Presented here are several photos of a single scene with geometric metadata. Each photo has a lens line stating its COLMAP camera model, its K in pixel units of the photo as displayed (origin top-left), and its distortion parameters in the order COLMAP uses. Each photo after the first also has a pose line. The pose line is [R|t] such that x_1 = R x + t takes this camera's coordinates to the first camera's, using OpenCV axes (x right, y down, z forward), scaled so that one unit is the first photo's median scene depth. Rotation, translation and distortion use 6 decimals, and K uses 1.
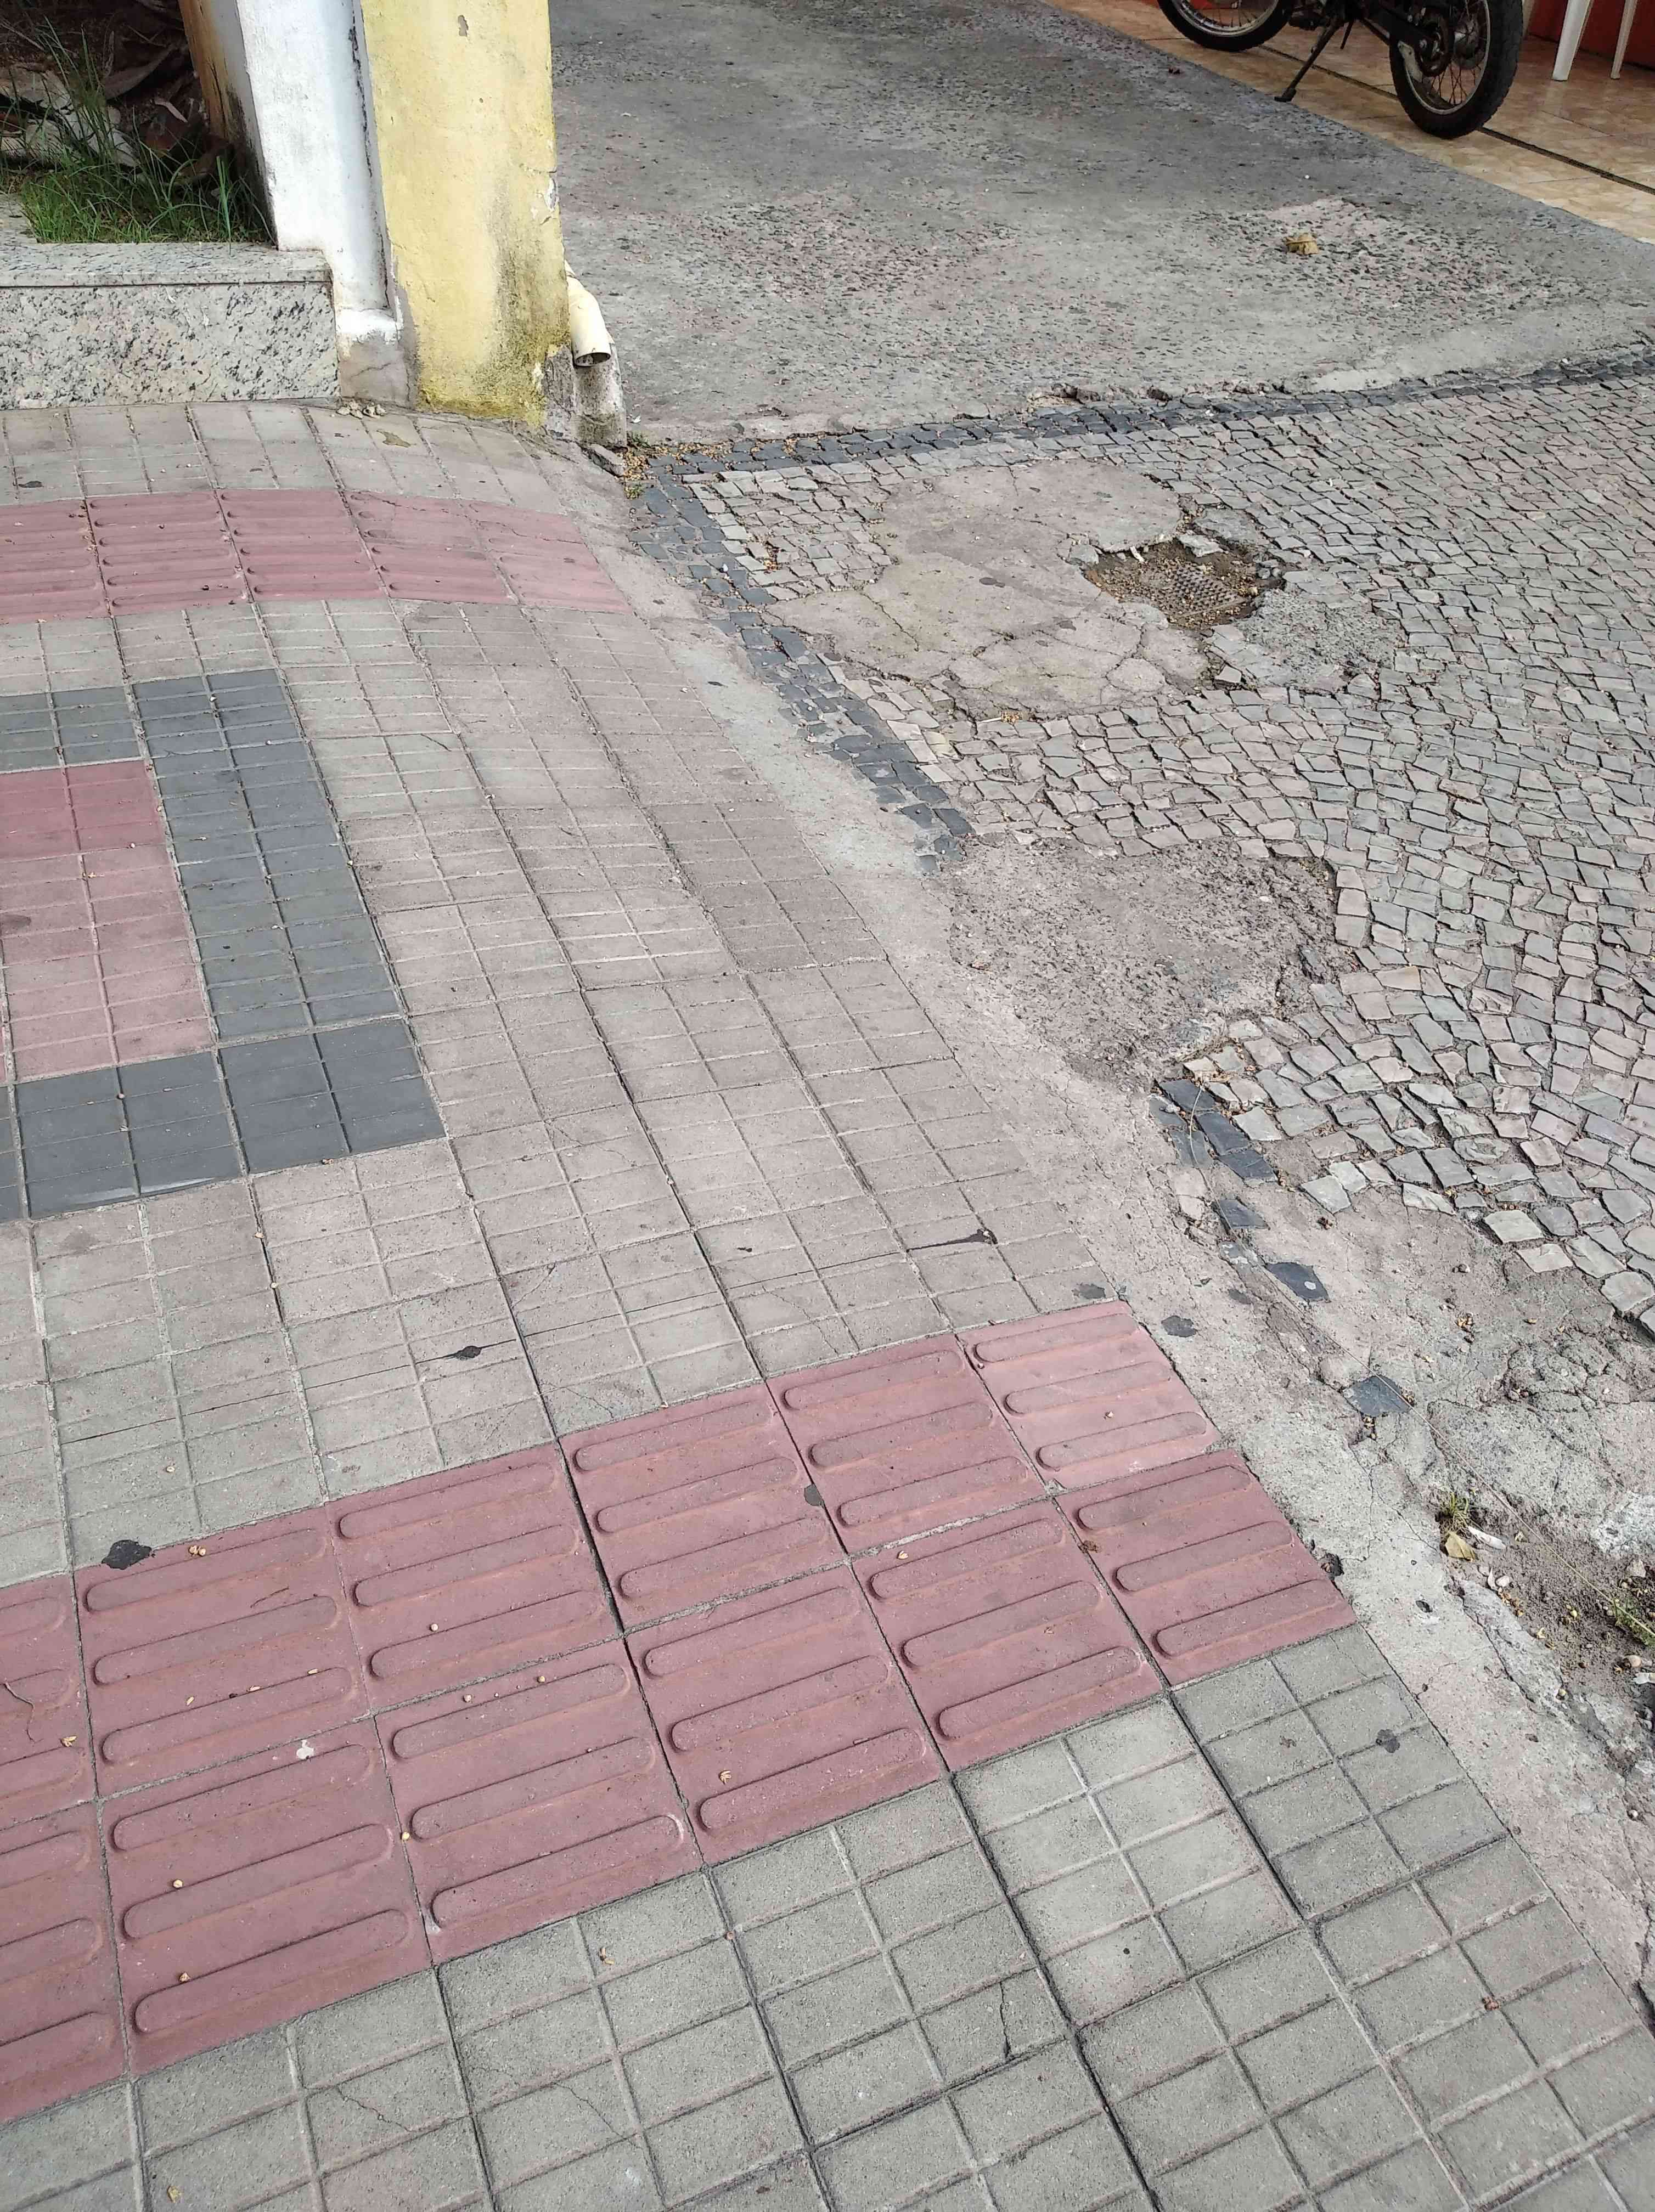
lens RADIAL K [[1705.0, 0, 827.5], [0, 1705.0, 1106.0], [0, 0, 1]] dist [0.040250, -0.103372]
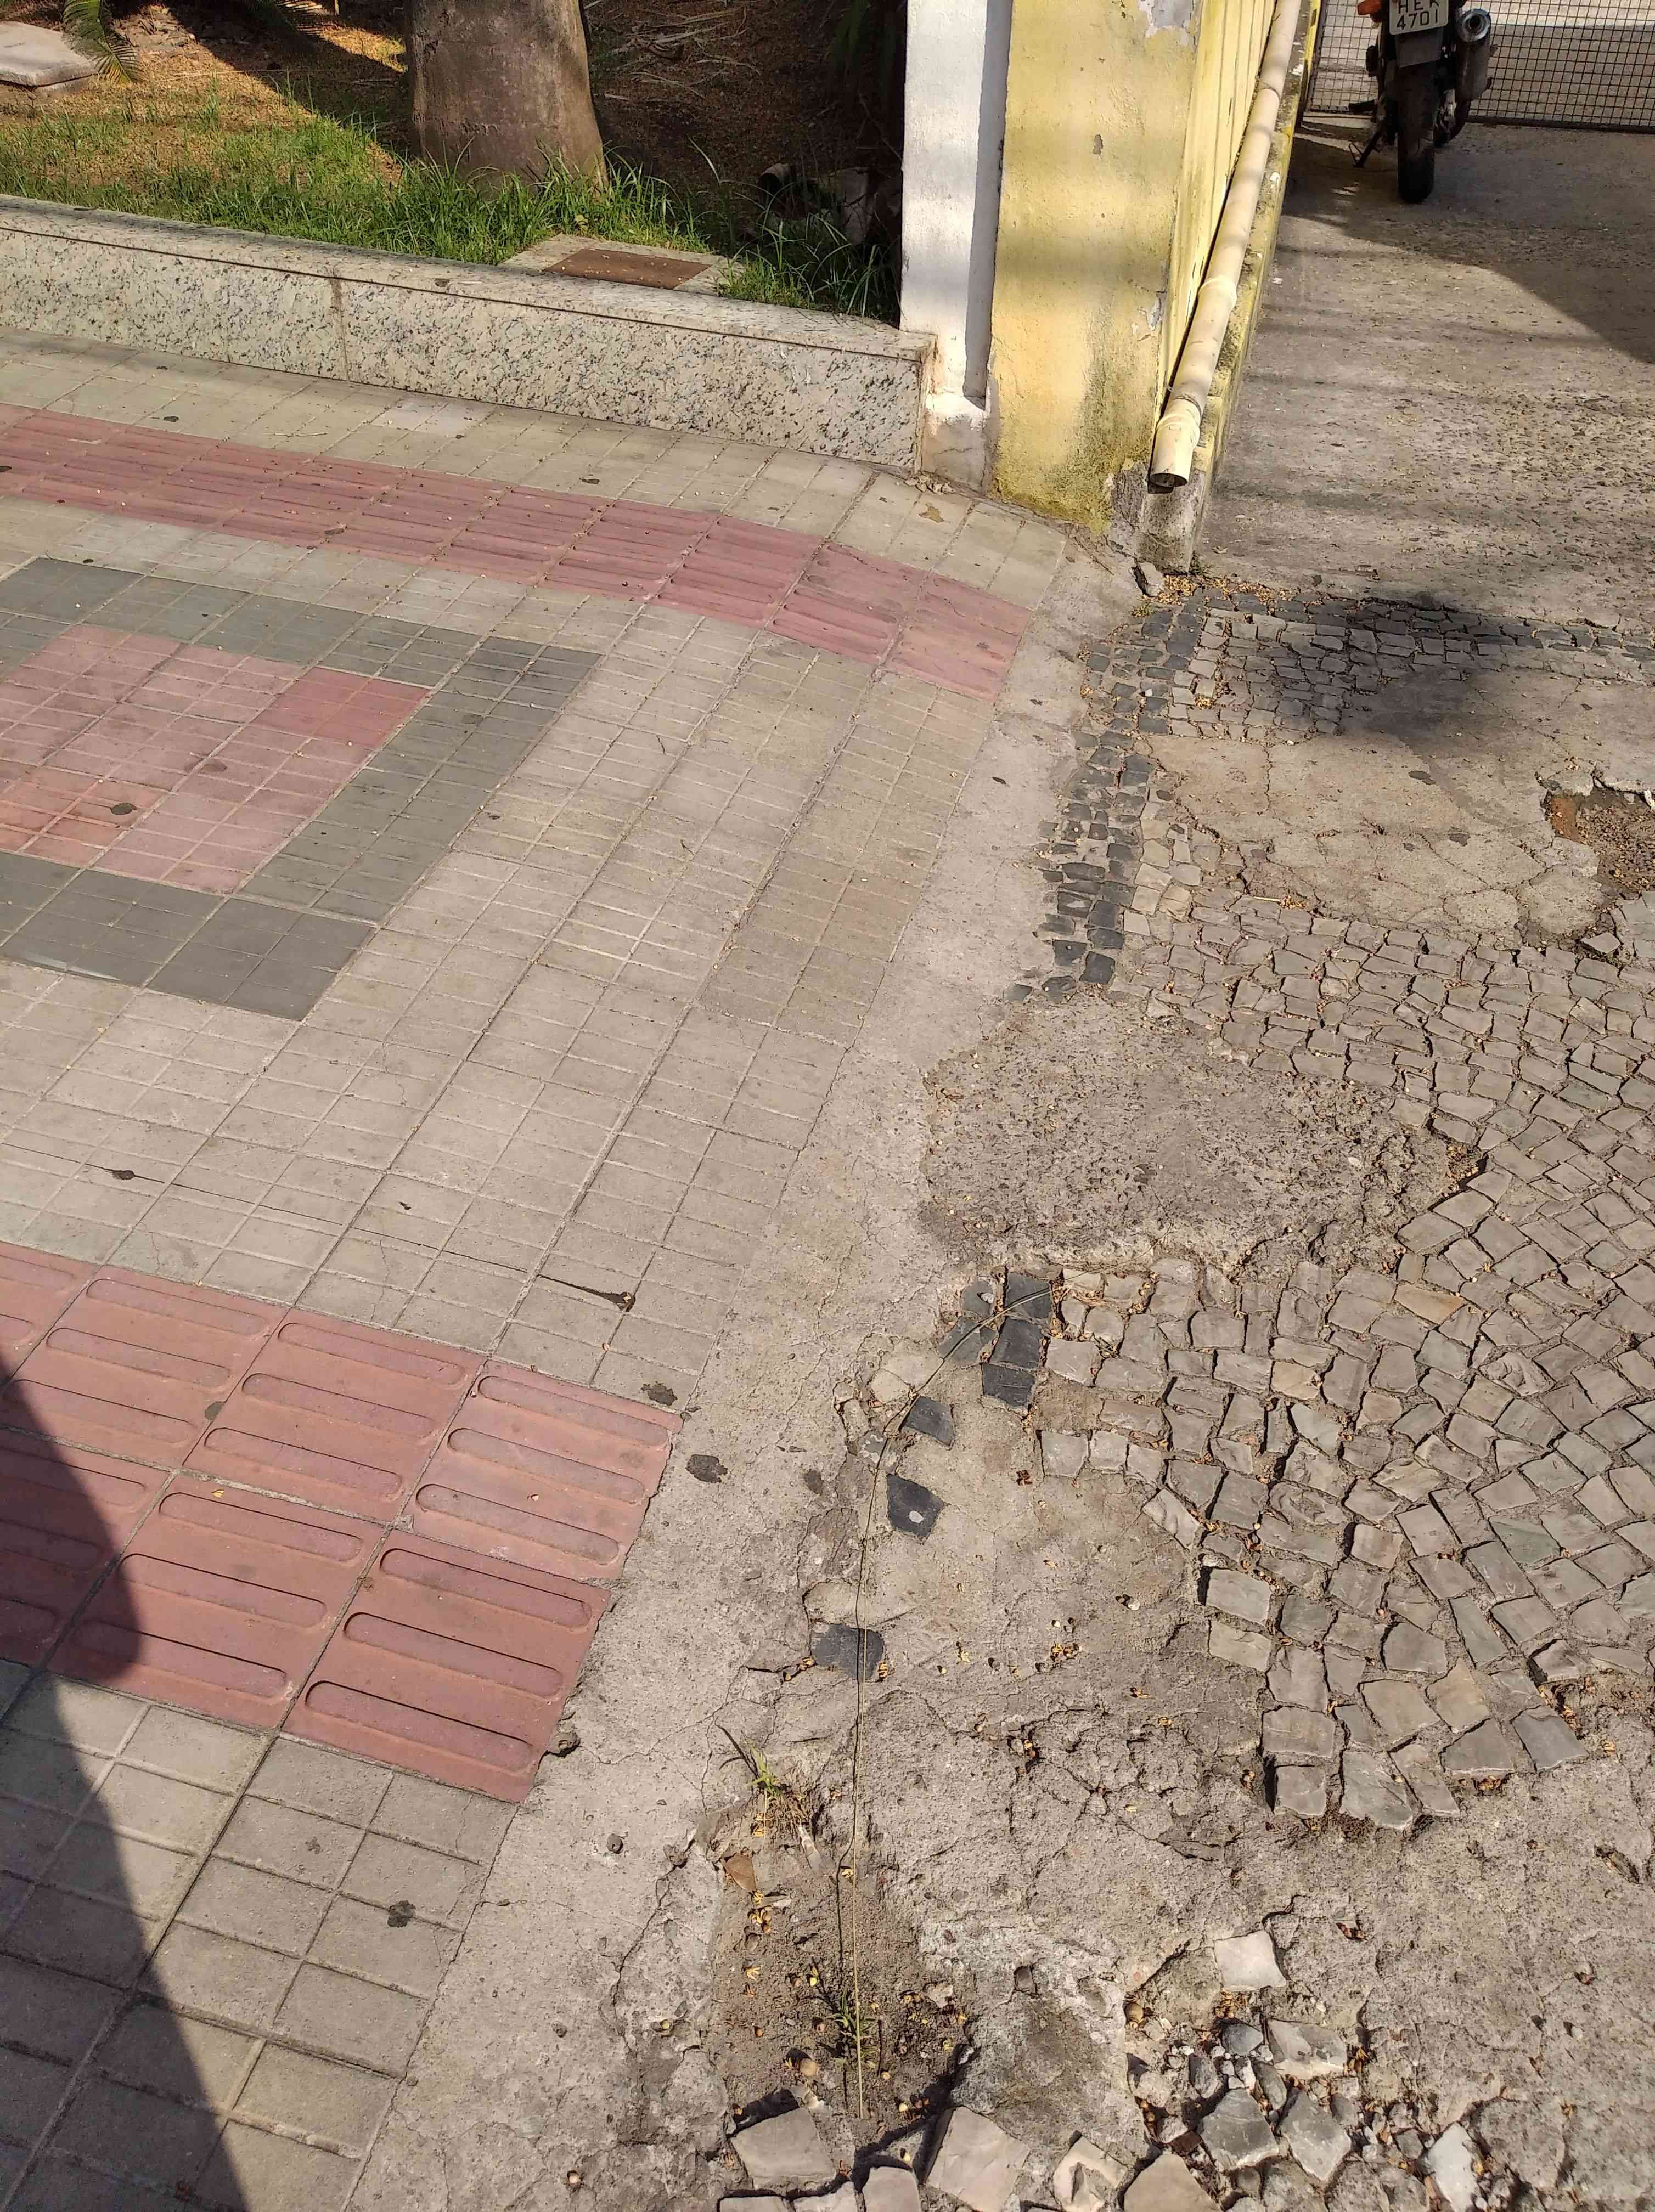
lens RADIAL K [[1702.6, 0, 827.5], [0, 1702.6, 1106.0], [0, 0, 1]] dist [0.028938, -0.065637]
pose [[0.792906, 0.344607, -0.502539, 0.443427], [-0.386704, 0.921940, 0.022062, -0.063032], [0.470914, 0.176841, 0.864273, 0.153925]]
